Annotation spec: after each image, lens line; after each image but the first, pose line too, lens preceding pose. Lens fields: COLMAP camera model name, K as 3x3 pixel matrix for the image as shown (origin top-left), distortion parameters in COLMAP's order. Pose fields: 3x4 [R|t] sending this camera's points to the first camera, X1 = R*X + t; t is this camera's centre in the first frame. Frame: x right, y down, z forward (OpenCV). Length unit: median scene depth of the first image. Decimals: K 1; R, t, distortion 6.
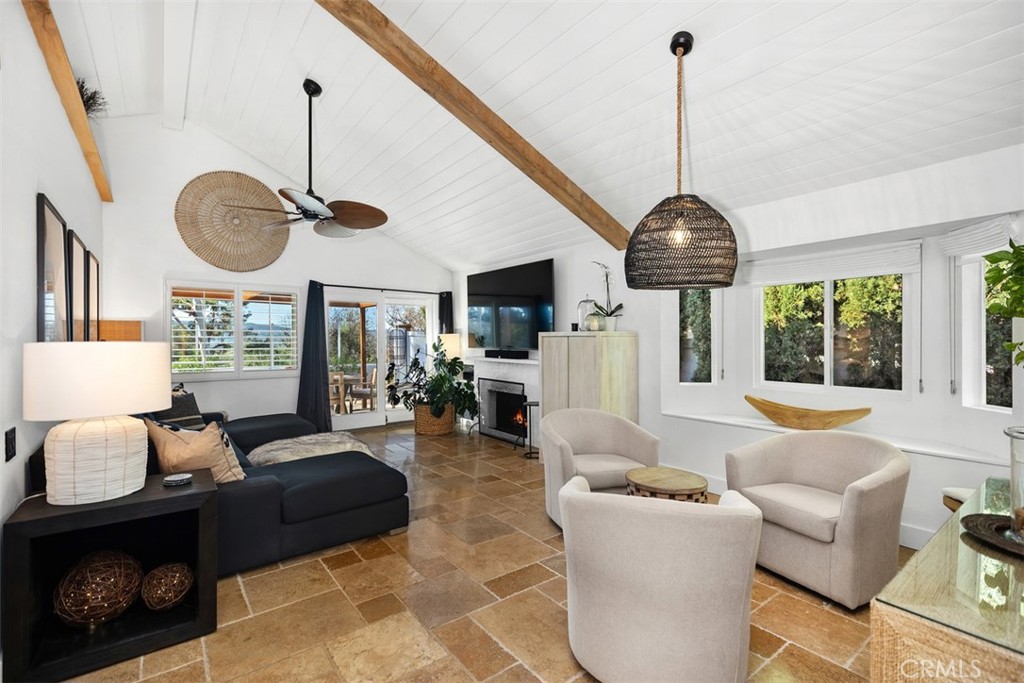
lens RADIAL K [[470.0, 0, 513.2], [0, 470.0, 342.6], [0, 0, 1]] dist [0.001499, -0.000010]
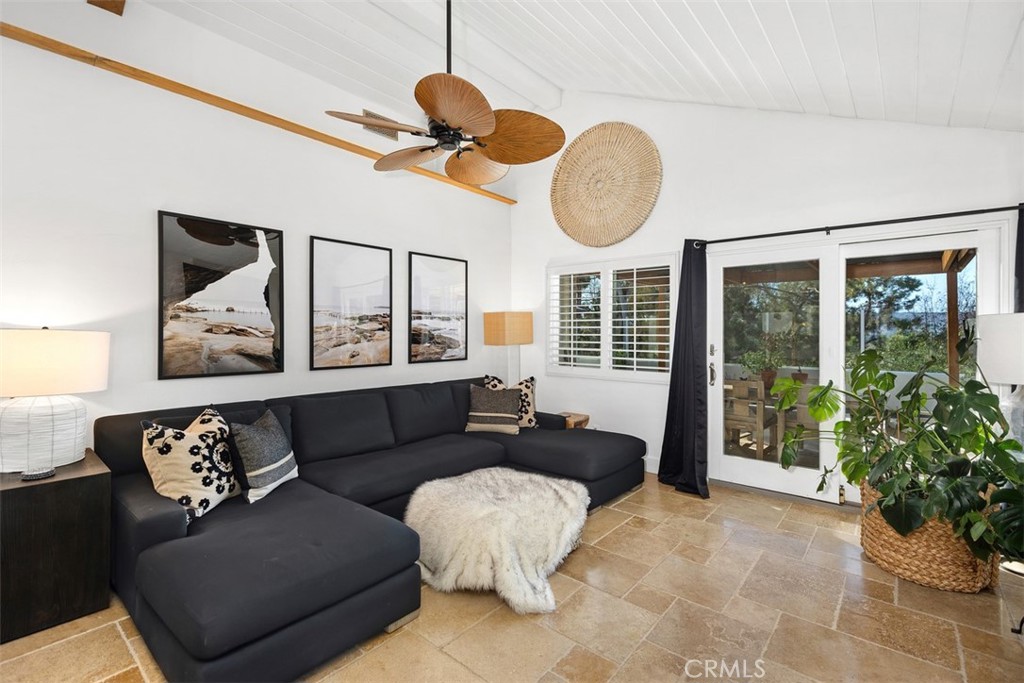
lens RADIAL K [[470.0, 0, 511.7], [0, 470.0, 339.5], [0, 0, 1]] dist [0.001499, -0.000010]
pose [[0.225032, 0.000909, -0.974351, 0.150839], [-0.002118, 0.999998, 0.000444, 0.006313], [0.974349, 0.001964, 0.225033, 0.614320]]
